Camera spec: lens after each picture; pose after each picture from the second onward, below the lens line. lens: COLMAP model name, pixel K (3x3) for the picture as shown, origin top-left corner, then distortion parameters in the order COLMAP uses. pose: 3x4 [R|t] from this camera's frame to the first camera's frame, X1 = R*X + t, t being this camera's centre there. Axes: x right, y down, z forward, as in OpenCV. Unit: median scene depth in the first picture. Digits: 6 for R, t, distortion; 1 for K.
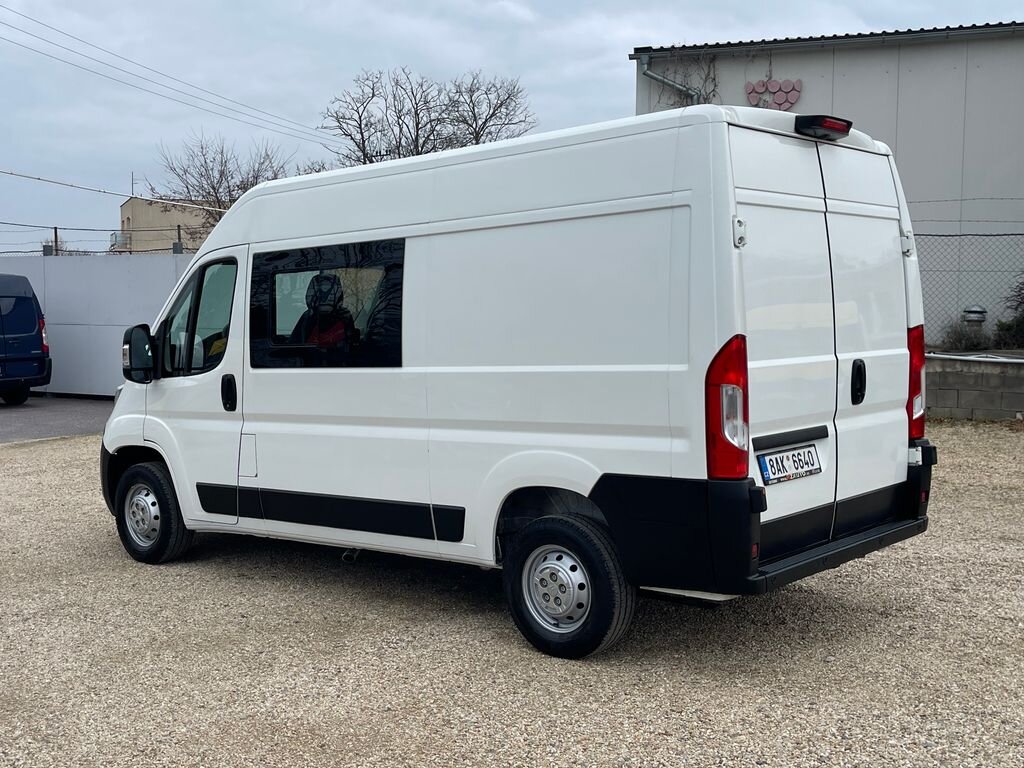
lens RADIAL K [[1195.3, 0, 512.0], [0, 1195.3, 384.0], [0, 0, 1]] dist [0.026492, 0.015258]
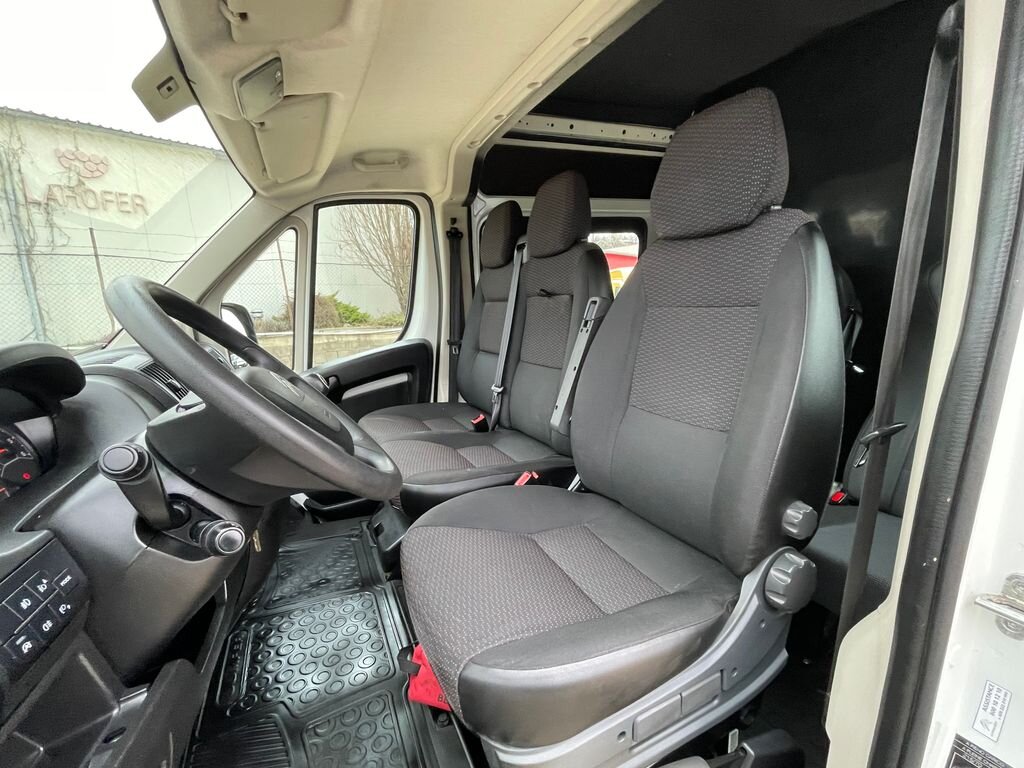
lens RADIAL K [[448.2, 0, 509.1], [0, 448.2, 385.2], [0, 0, 1]] dist [-0.005936, 0.000835]
pose [[0.403772, -0.180617, 0.896853, -0.293350], [0.100664, 0.983137, 0.152674, -0.045908], [-0.909304, 0.028636, 0.415145, 1.035200]]
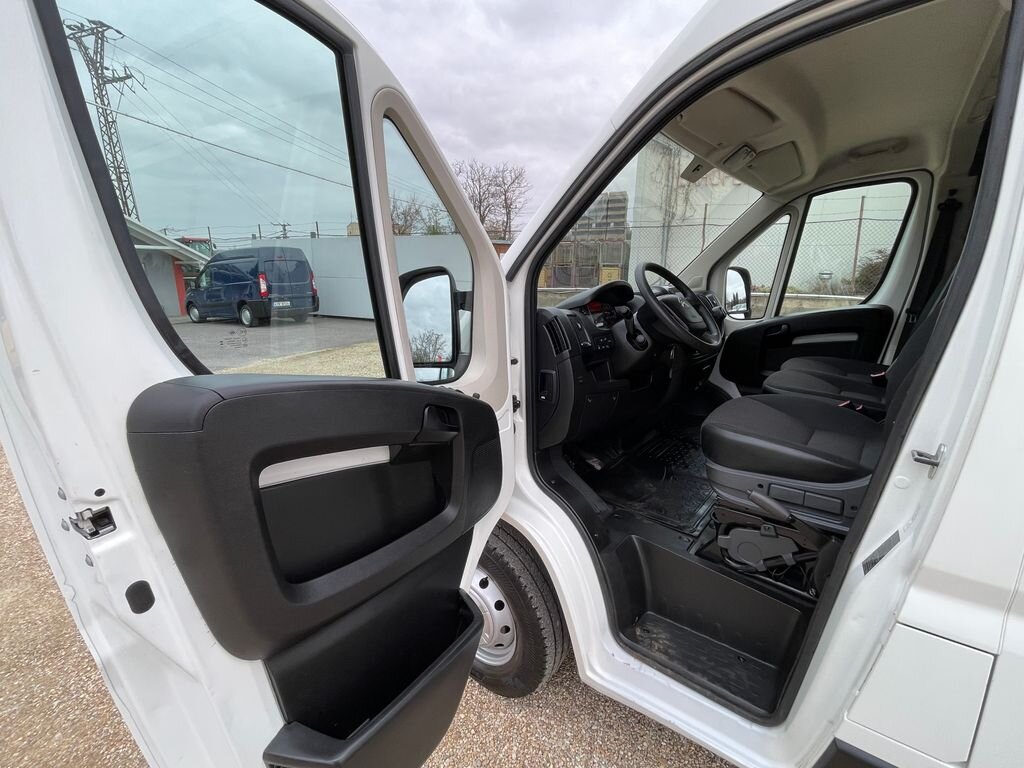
lens RADIAL K [[448.9, 0, 513.5], [0, 448.9, 385.7], [0, 0, 1]] dist [0.002740, 0.000765]
pose [[0.999590, -0.000030, 0.028648, -0.324176], [-0.005160, 0.983455, 0.181078, -0.037436], [-0.028179, -0.181151, 0.983051, 0.888184]]
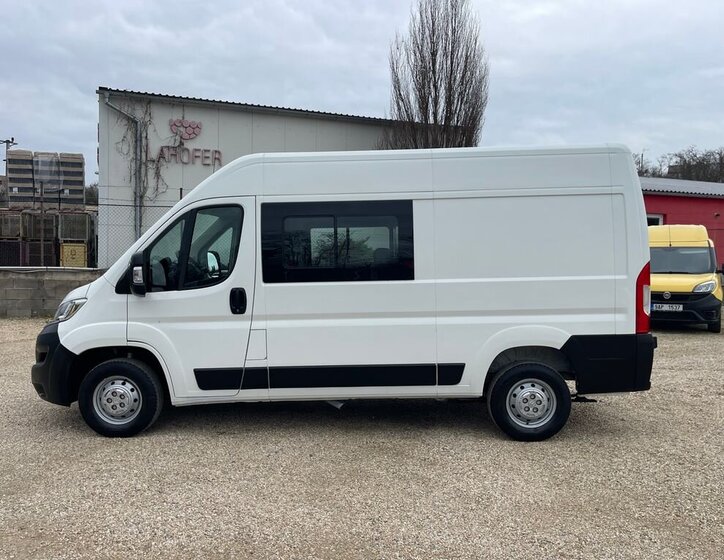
lens RADIAL K [[643.8, 0, 362.0], [0, 643.8, 280.0], [0, 0, 1]] dist [0.036330, -0.004934]
pose [[0.766957, -0.011634, 0.641593, -0.602687], [0.023819, 0.999663, -0.010346, -0.005880], [-0.641256, 0.023217, 0.766976, 0.330128]]
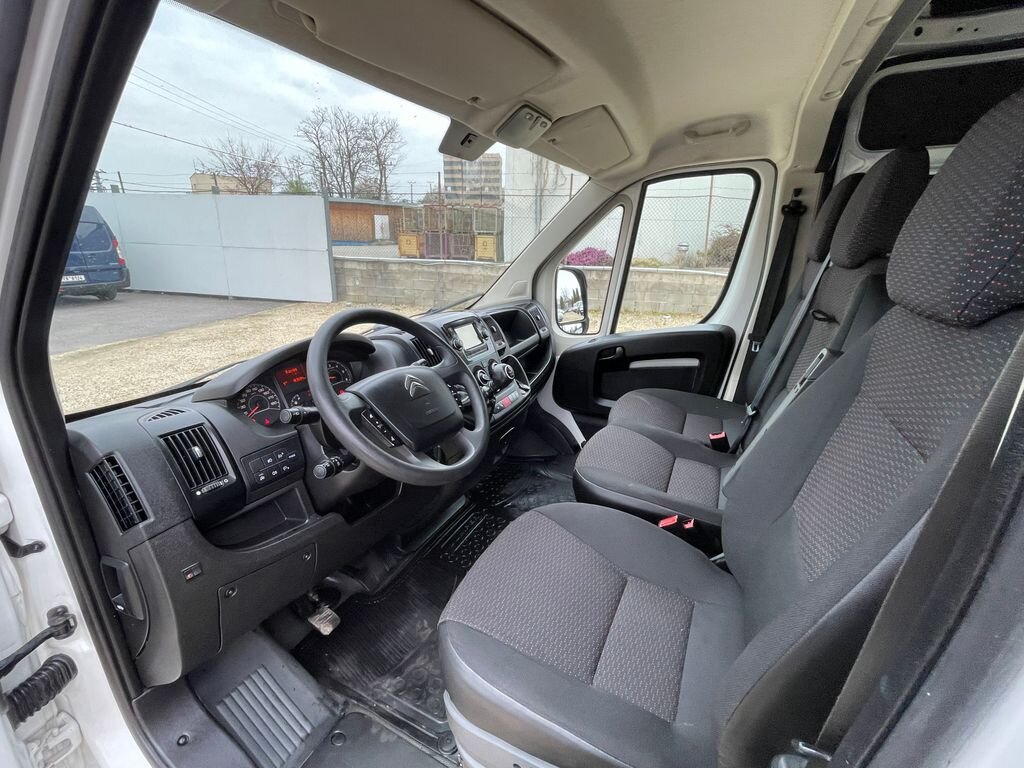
lens RADIAL K [[448.2, 0, 509.1], [0, 448.2, 385.2], [0, 0, 1]] dist [-0.005936, 0.000835]
pose [[0.966025, -0.059975, 0.251394, -0.242483], [-0.006086, 0.967154, 0.254120, -0.069191], [-0.258378, -0.247016, 0.933929, 0.984540]]
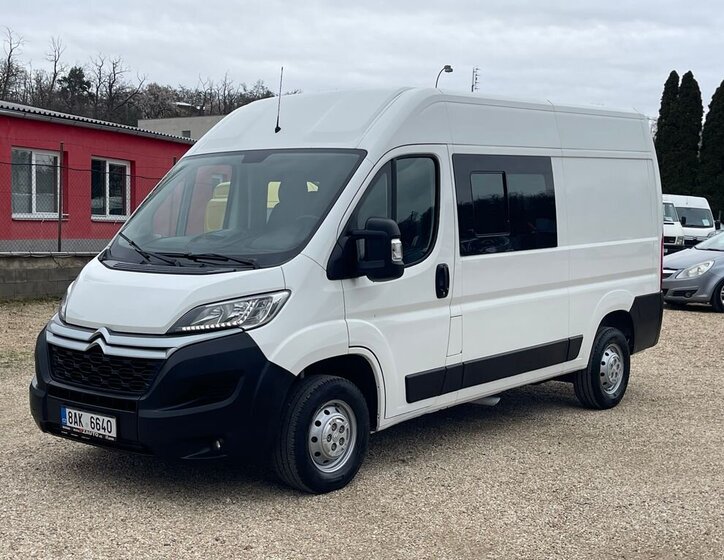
lens RADIAL K [[1059.3, 0, 362.0], [0, 1059.3, 280.0], [0, 0, 1]] dist [0.108262, -0.011639]
pose [[-0.005891, -0.051951, 0.998632, -1.177521], [0.057582, 0.996975, 0.052204, -0.047091], [-0.998323, 0.057811, -0.002882, 1.068010]]
